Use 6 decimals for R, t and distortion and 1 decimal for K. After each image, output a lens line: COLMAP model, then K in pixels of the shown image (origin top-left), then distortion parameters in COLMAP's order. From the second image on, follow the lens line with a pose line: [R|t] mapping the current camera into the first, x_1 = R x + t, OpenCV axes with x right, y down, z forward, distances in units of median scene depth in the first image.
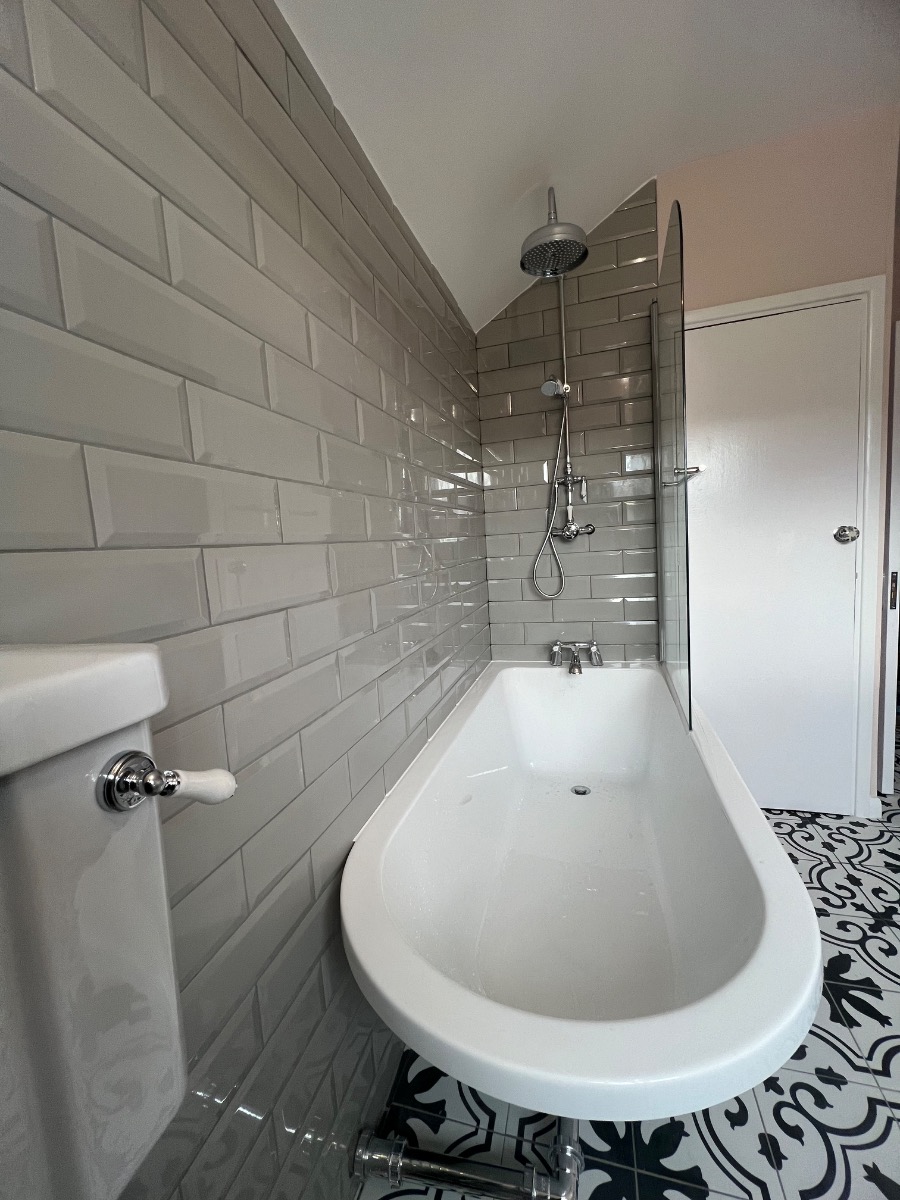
lens RADIAL K [[476.4, 0, 454.7], [0, 476.4, 597.8], [0, 0, 1]] dist [-0.003650, -0.000807]
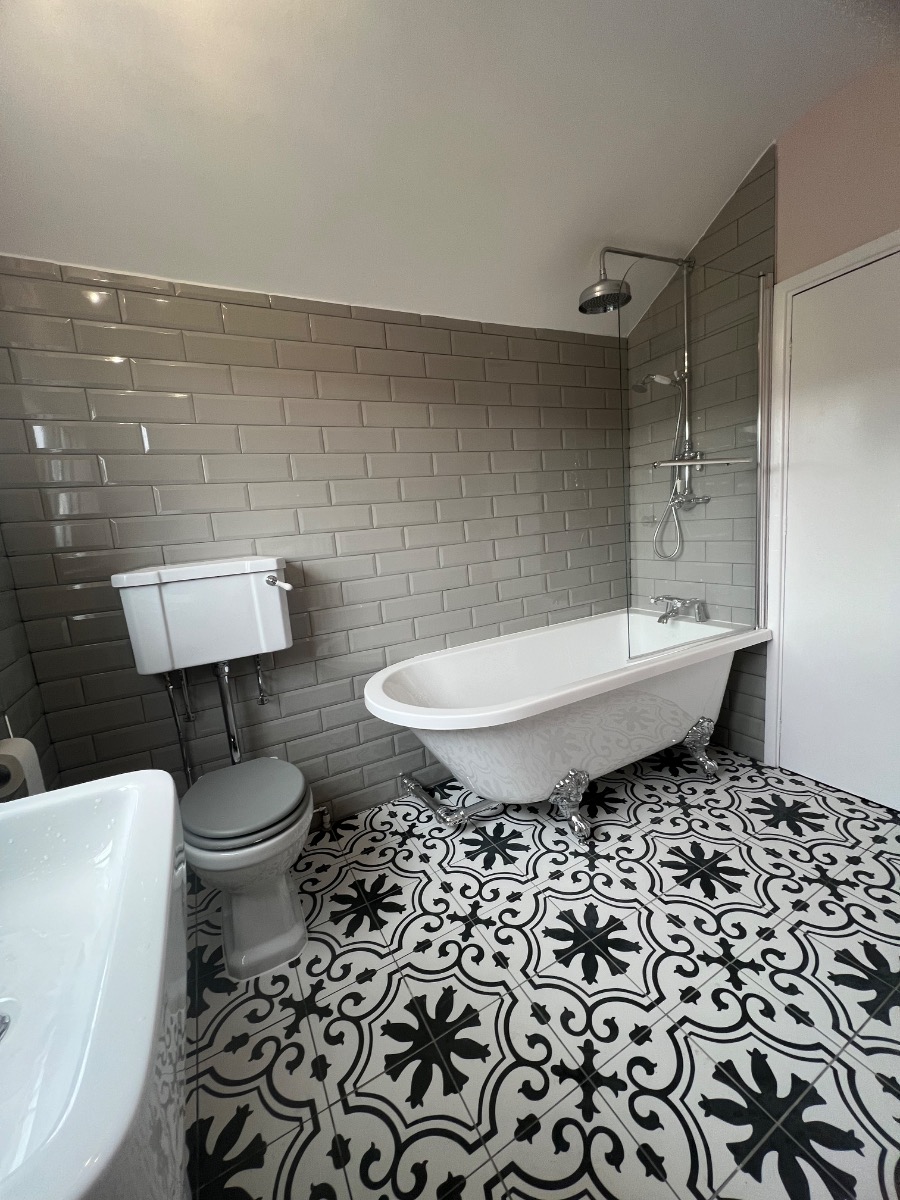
lens RADIAL K [[476.4, 0, 452.6], [0, 476.4, 596.4], [0, 0, 1]] dist [-0.003650, -0.000807]
pose [[0.697402, 0.113197, -0.707684, 0.778494], [-0.036232, 0.991754, 0.122929, -0.040367], [0.715763, -0.060091, 0.695753, -0.234633]]
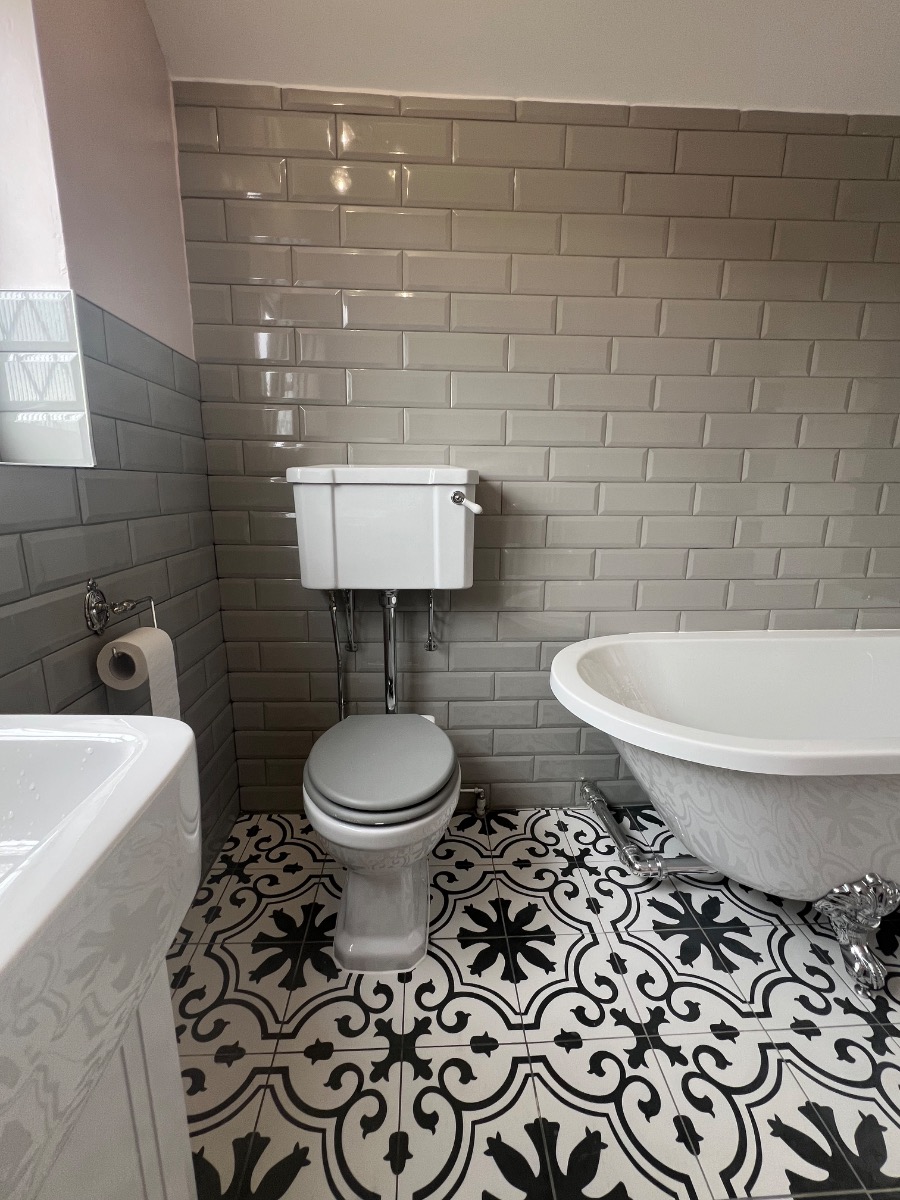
lens RADIAL K [[515.3, 0, 451.3], [0, 515.3, 594.6], [0, 0, 1]] dist [-0.000323, 0.001177]
pose [[0.320187, 0.265360, -0.909431, 0.605417], [-0.129490, 0.963218, 0.235464, 0.017254], [0.938463, 0.042369, 0.342771, -0.103151]]
